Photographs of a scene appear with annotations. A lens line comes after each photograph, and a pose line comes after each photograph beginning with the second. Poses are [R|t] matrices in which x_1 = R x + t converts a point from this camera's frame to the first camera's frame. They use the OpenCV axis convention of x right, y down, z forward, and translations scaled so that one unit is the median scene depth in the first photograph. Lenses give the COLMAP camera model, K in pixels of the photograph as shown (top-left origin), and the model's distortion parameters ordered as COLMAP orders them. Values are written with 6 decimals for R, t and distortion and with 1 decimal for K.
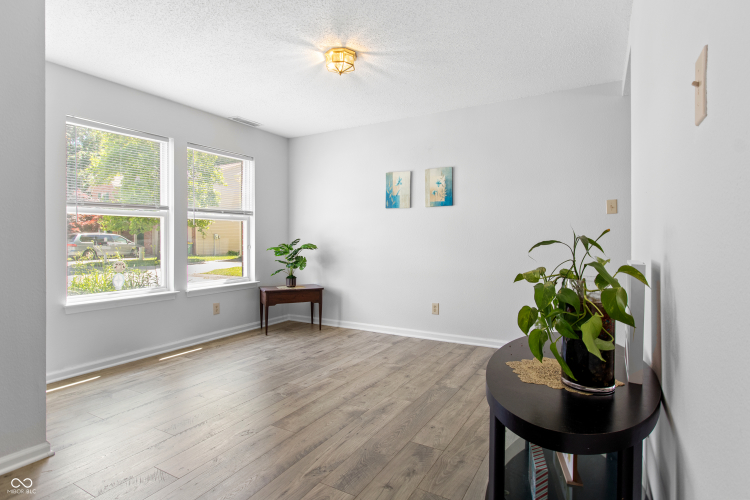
lens RADIAL K [[392.7, 0, 360.0], [0, 392.7, 239.8], [0, 0, 1]] dist [0.003129, 0.000717]
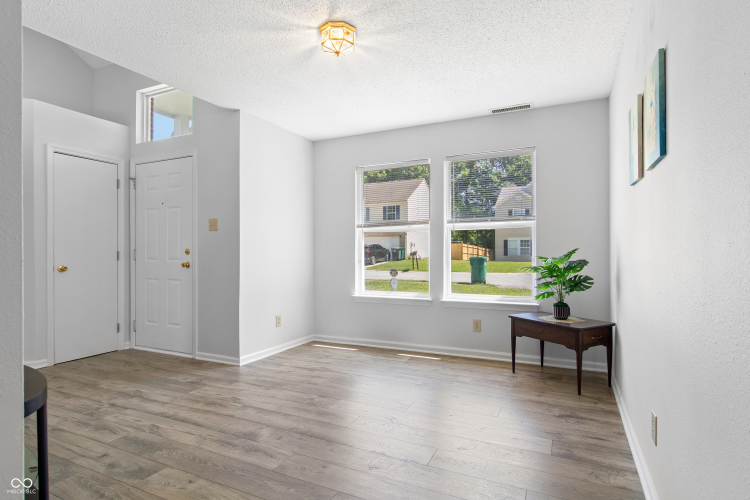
lens RADIAL K [[392.7, 0, 371.8], [0, 392.7, 250.0], [0, 0, 1]] dist [0.003129, 0.000717]
pose [[0.104208, -0.001409, -0.994555, 0.759934], [0.002838, 0.999995, -0.001119, -0.003202], [0.994551, -0.002706, 0.104211, 0.942265]]
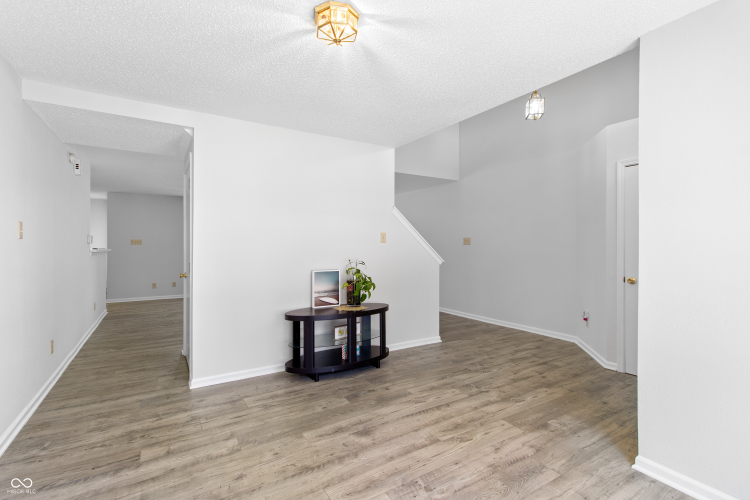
lens RADIAL K [[343.8, 0, 372.3], [0, 343.8, 253.1], [0, 0, 1]] dist [0.001582, -0.000814]
pose [[-0.893511, -0.002642, 0.449033, -0.361827], [0.003714, 0.999905, 0.013273, -0.053746], [-0.449026, 0.013527, -0.893416, 1.446763]]
